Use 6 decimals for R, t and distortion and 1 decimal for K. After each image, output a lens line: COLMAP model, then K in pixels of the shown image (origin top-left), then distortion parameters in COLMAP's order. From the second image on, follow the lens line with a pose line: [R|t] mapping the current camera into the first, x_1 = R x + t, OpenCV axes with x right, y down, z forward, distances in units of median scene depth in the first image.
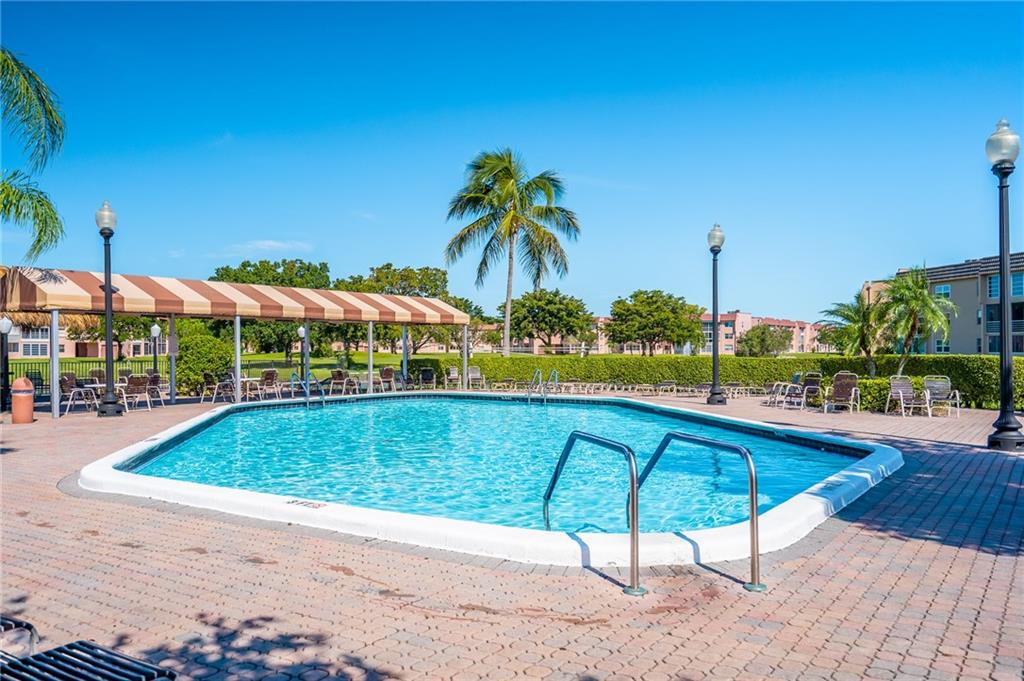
lens RADIAL K [[821.0, 0, 512.0], [0, 821.0, 340.5], [0, 0, 1]] dist [-0.000479, -0.000317]
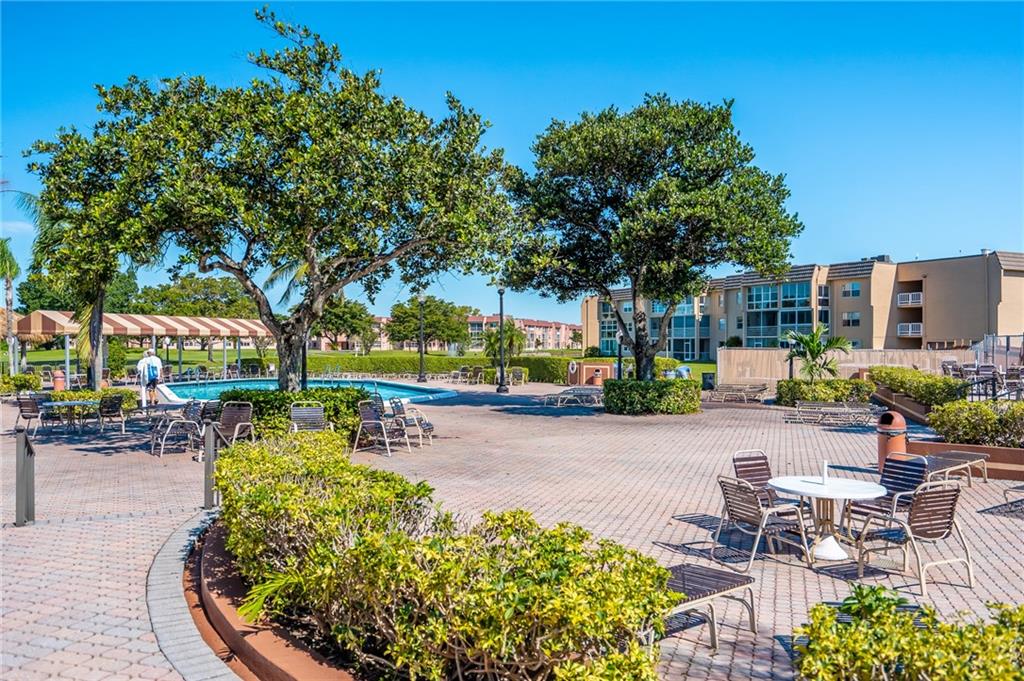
lens RADIAL K [[790.5, 0, 512.0], [0, 790.5, 340.5], [0, 0, 1]] dist [-0.001400, -0.000530]
pose [[0.965202, 0.003213, 0.261487, -0.004793], [-0.004570, 0.999979, 0.004583, -0.004179], [-0.261467, -0.005618, 0.965196, -0.116857]]
